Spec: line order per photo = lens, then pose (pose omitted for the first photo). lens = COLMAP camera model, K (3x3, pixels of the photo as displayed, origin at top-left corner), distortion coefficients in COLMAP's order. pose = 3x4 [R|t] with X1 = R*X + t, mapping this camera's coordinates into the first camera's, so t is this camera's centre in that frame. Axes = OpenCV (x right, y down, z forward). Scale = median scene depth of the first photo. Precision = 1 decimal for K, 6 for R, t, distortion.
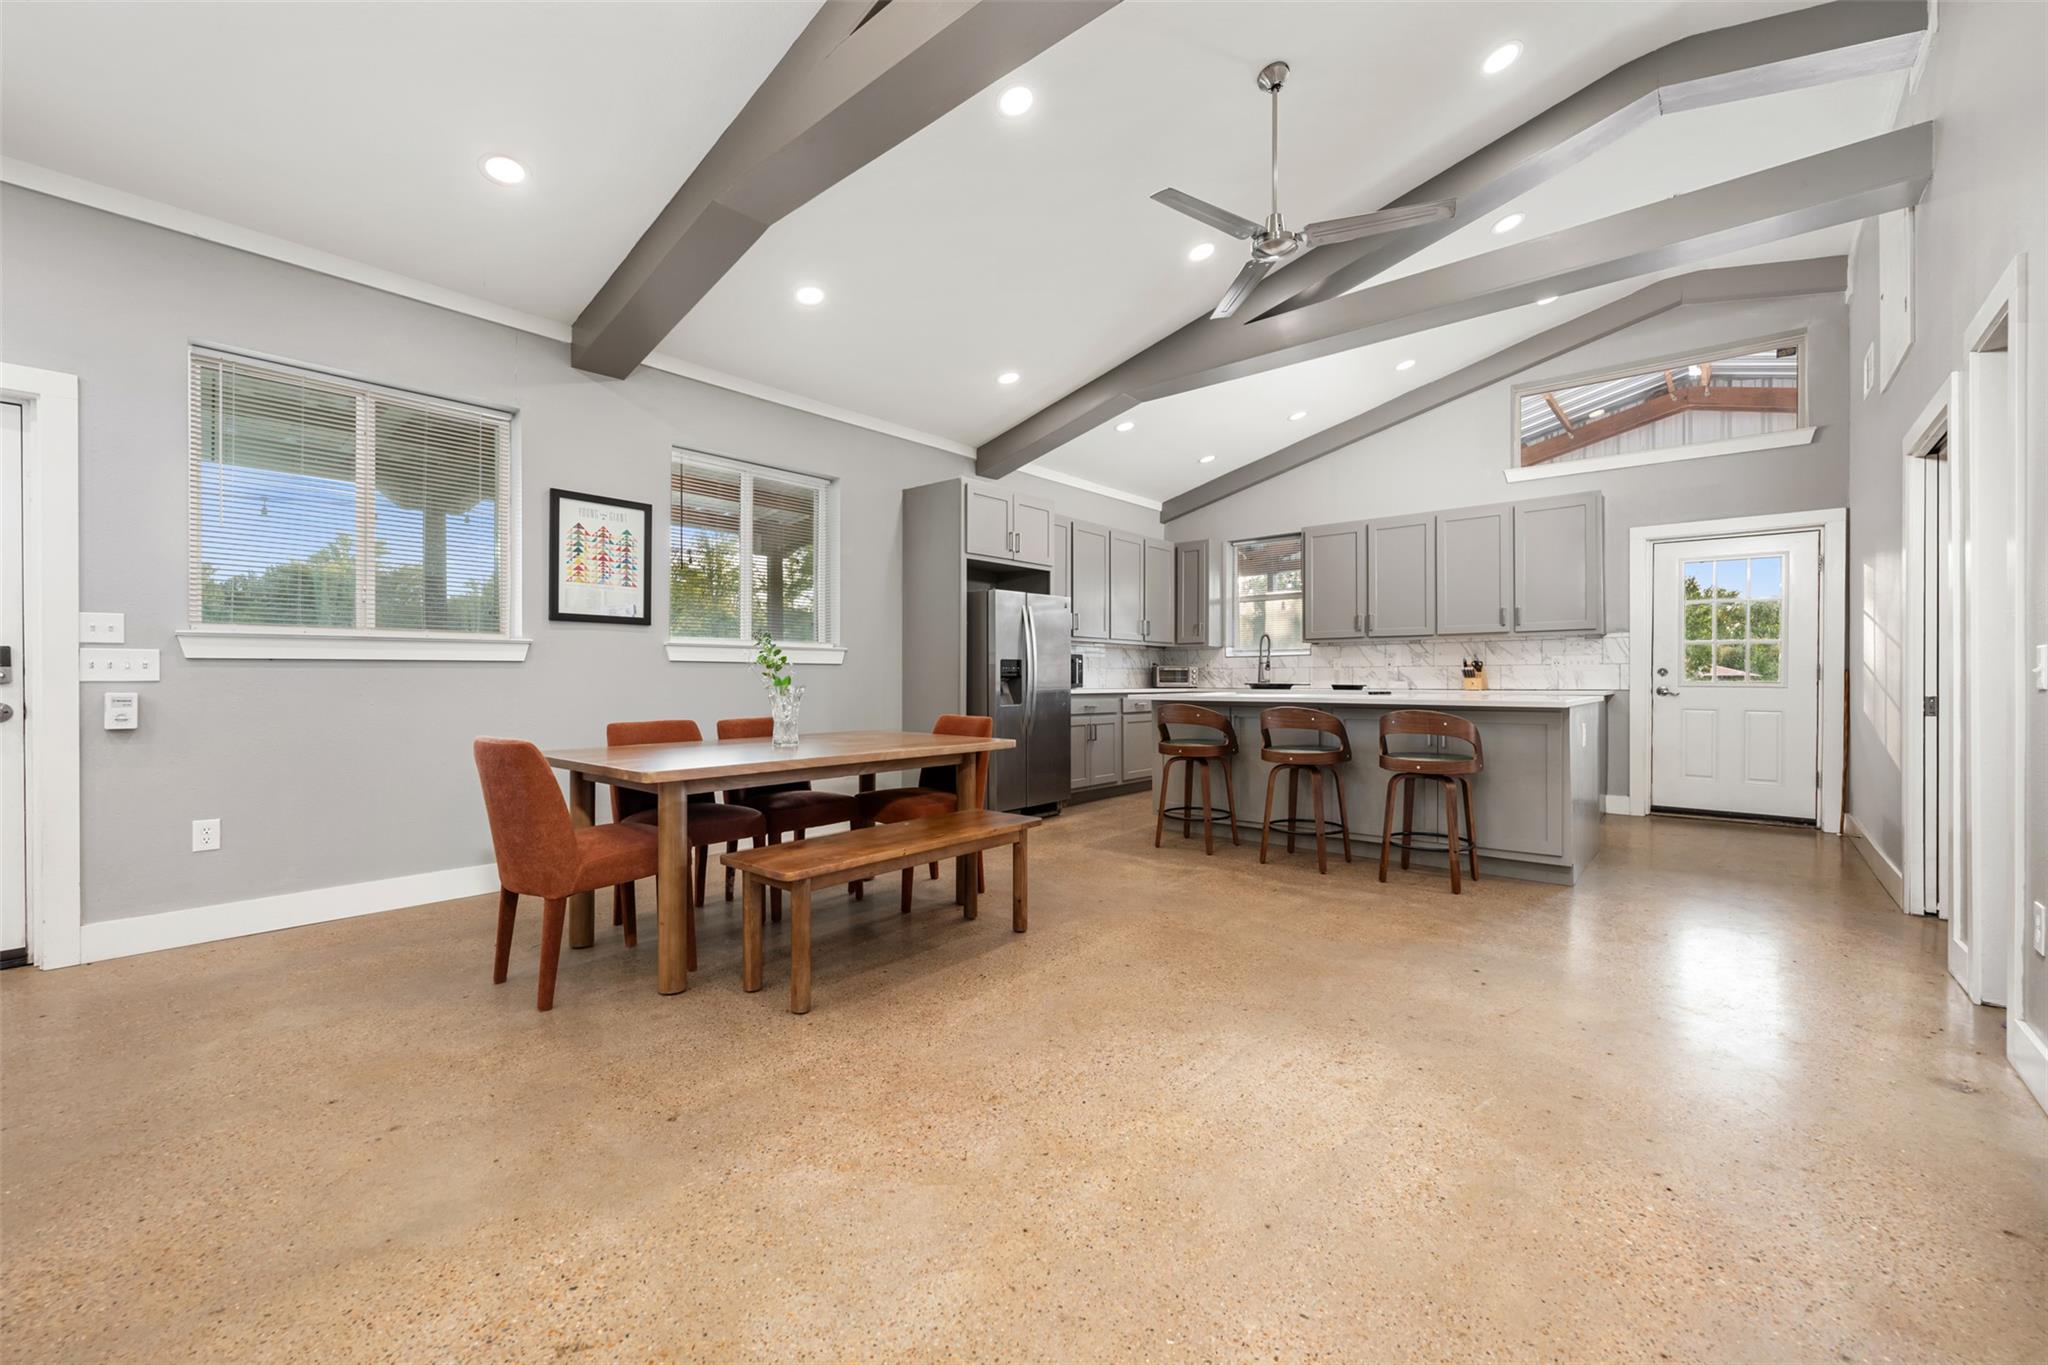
lens RADIAL K [[825.8, 0, 1022.8], [0, 825.8, 679.8], [0, 0, 1]] dist [-0.002466, -0.000512]
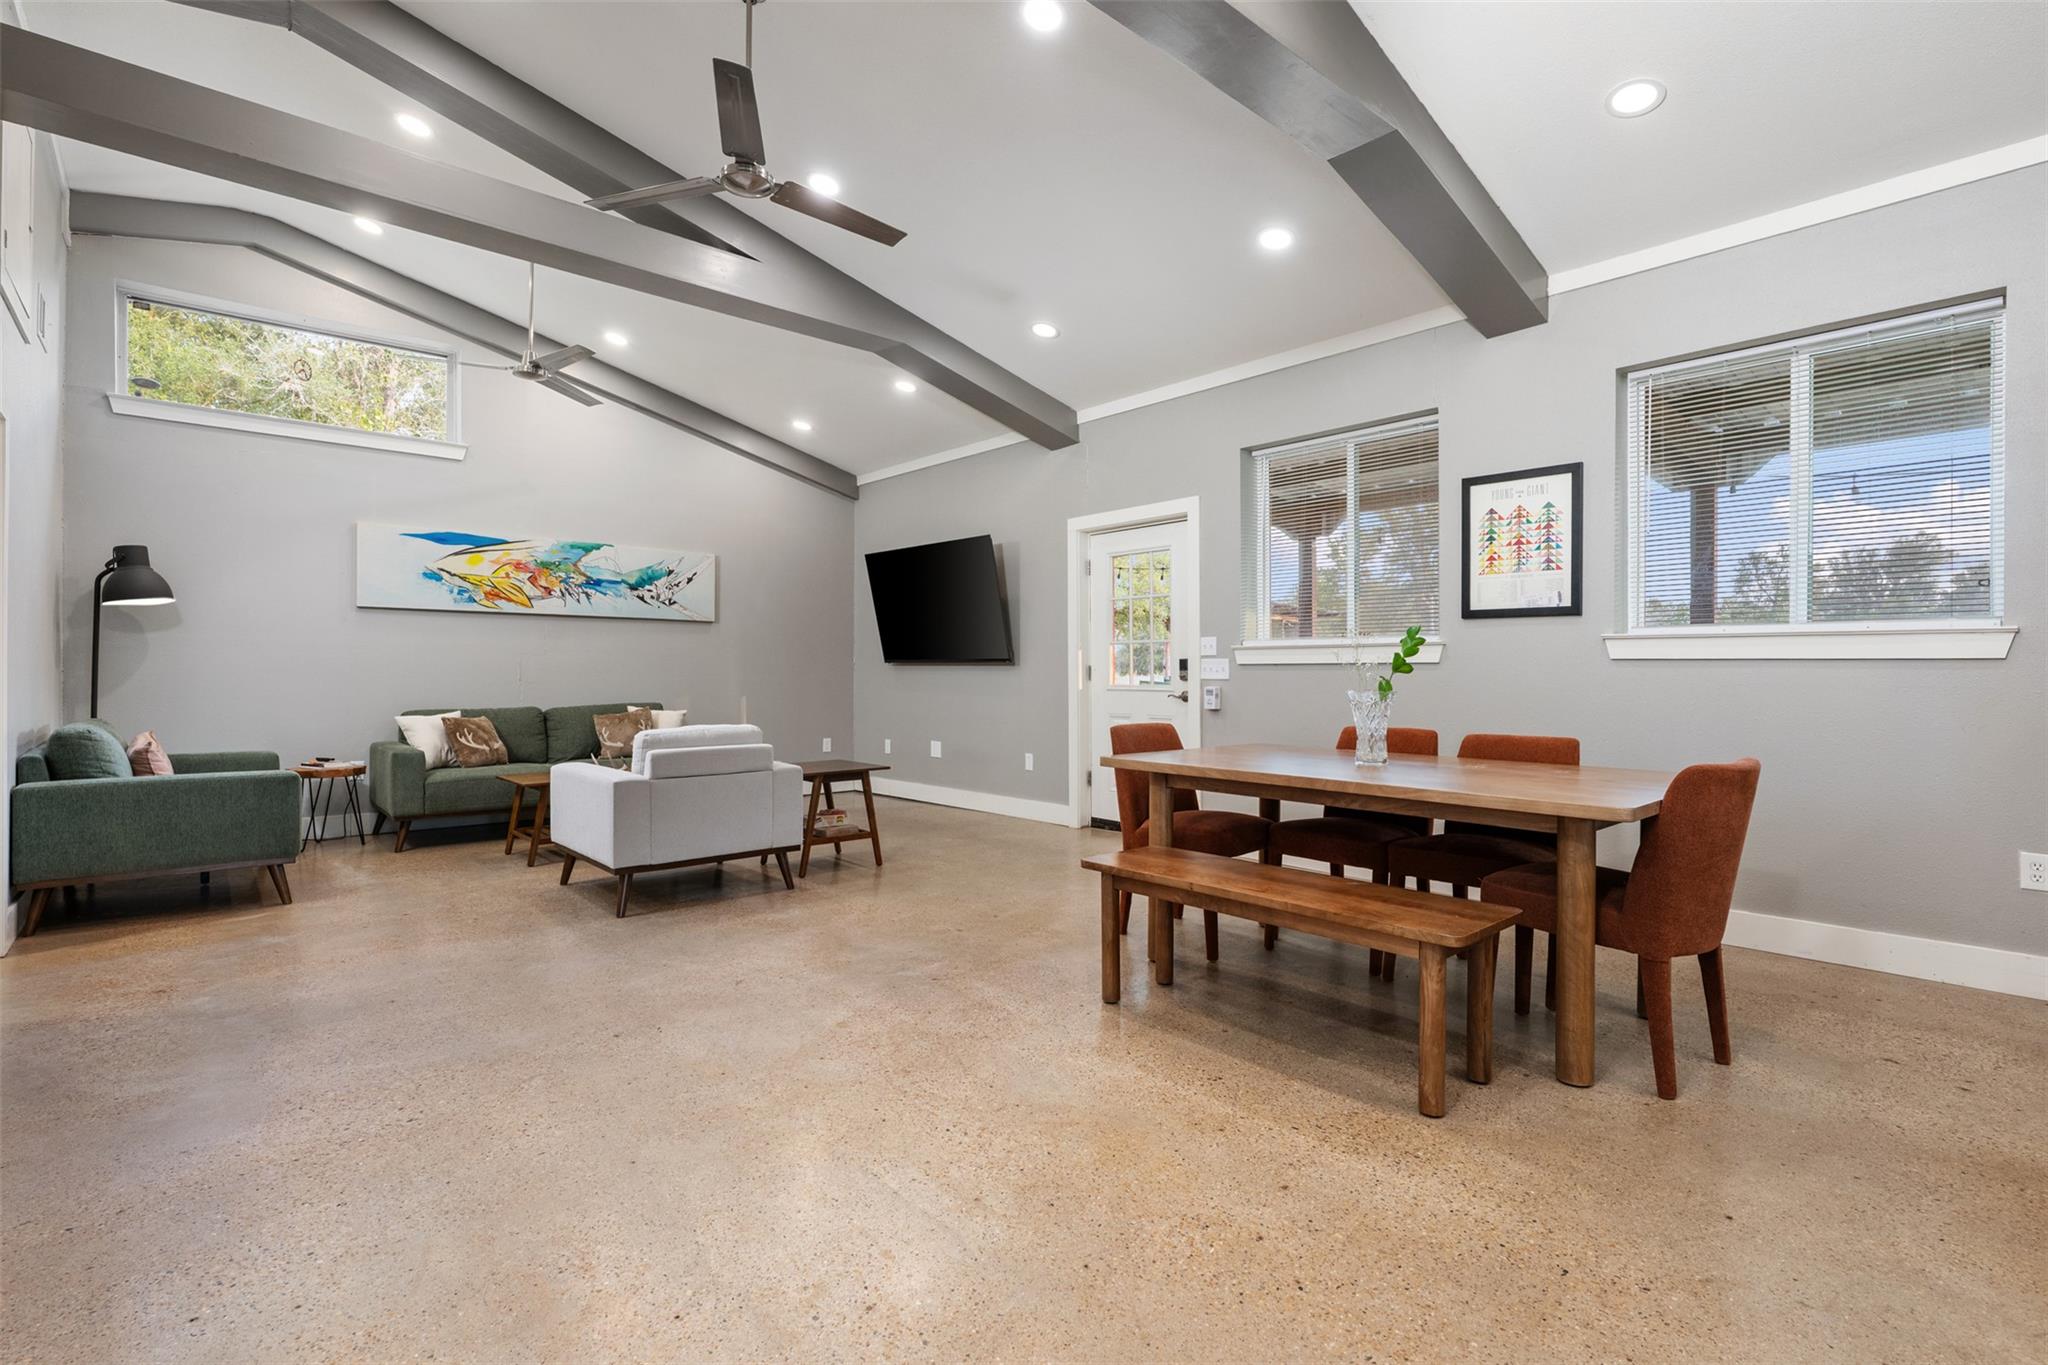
lens RADIAL K [[955.4, 0, 1017.0], [0, 955.4, 673.7], [0, 0, 1]] dist [-0.000771, 0.000621]
pose [[-0.144581, 0.002478, -0.989490, 0.451946], [-0.007476, 0.999966, 0.003597, -0.007227], [0.989465, 0.007917, -0.144557, 0.506066]]
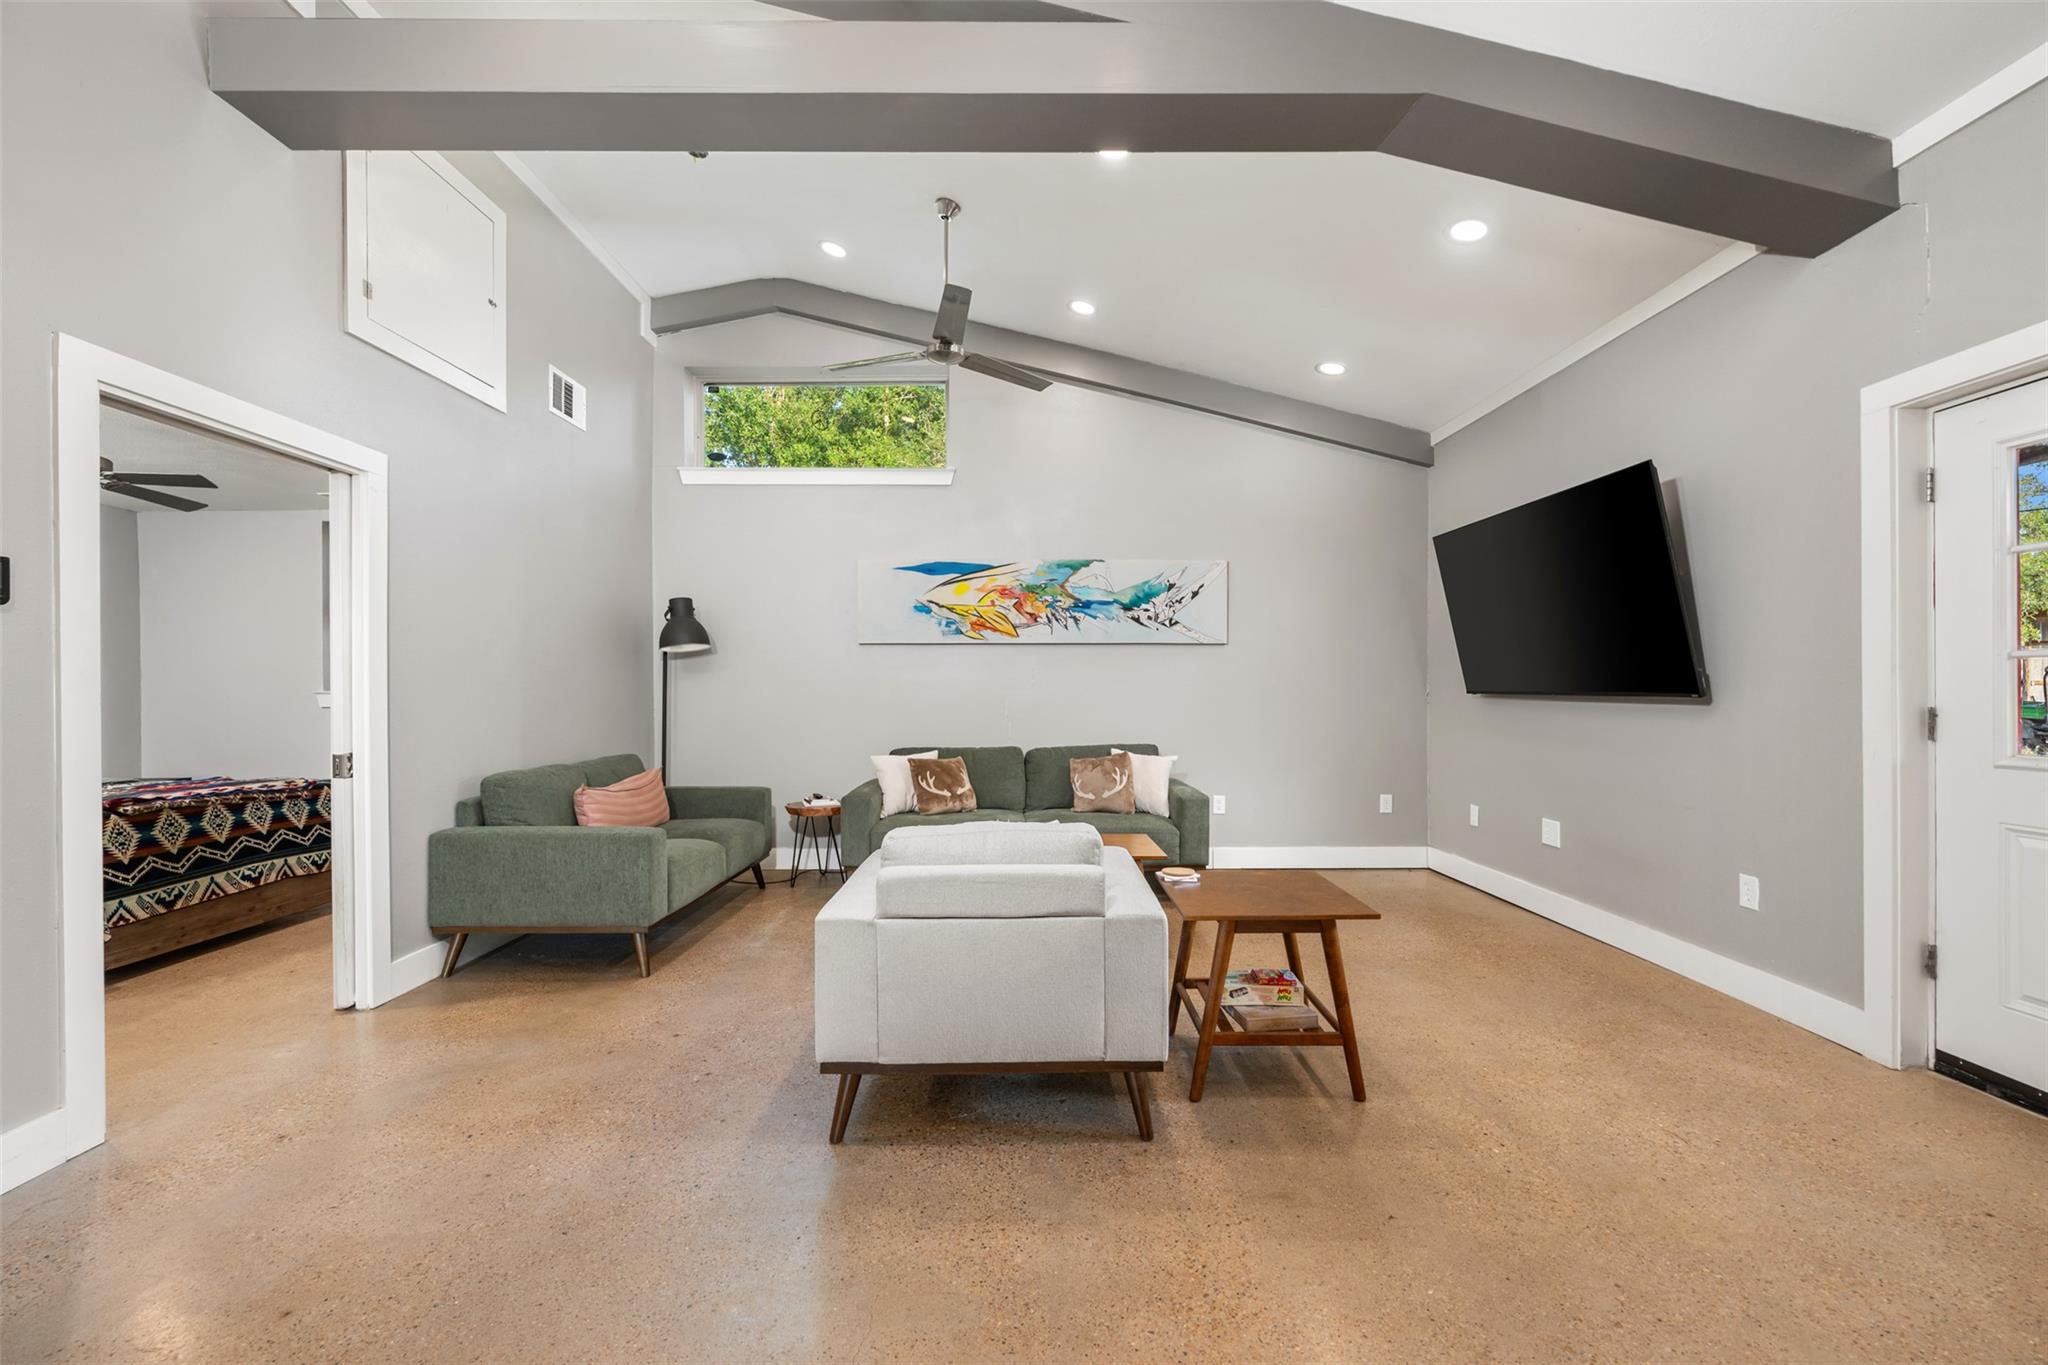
lens RADIAL K [[817.0, 0, 1021.9], [0, 817.0, 697.9], [0, 0, 1]] dist [-0.001110, 0.000085]
pose [[-0.760603, 0.011195, -0.649121, -0.079779], [0.001936, 0.999886, 0.014977, -0.026983], [0.649215, 0.010135, -0.760538, 0.437930]]
